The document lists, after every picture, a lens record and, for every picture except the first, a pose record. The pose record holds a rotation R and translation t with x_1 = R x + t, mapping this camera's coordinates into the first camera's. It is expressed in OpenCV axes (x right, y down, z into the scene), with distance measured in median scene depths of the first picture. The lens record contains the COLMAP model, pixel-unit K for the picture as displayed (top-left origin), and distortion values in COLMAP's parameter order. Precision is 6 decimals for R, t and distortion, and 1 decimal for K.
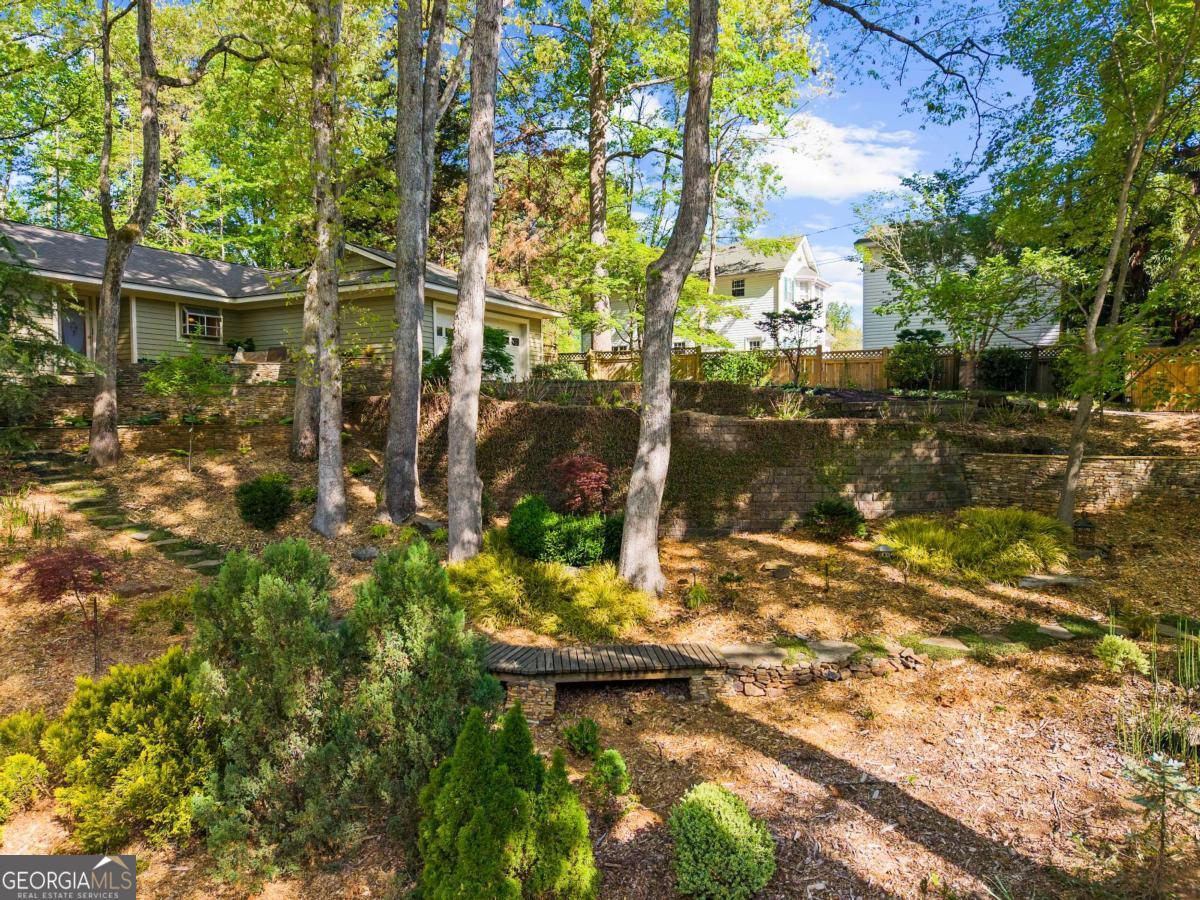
lens RADIAL K [[823.9, 0, 600.0], [0, 823.9, 450.0], [0, 0, 1]] dist [0.008809, 0.004594]
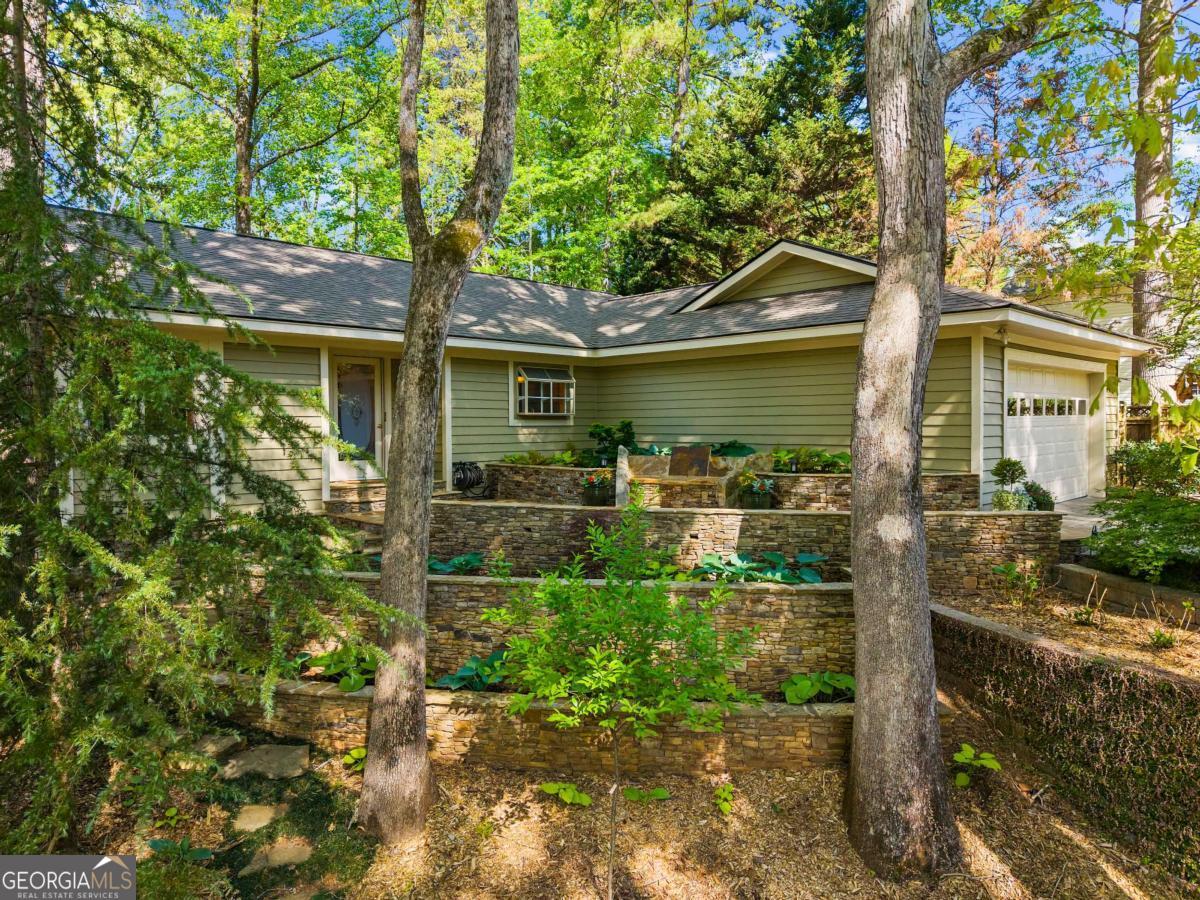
lens RADIAL K [[822.5, 0, 600.0], [0, 822.5, 450.0], [0, 0, 1]] dist [0.065703, 0.000350]
pose [[0.954389, 0.011644, -0.298339, -0.284100], [-0.013120, 0.999910, -0.002946, -0.118851], [0.298278, 0.006726, 0.954455, 0.472330]]
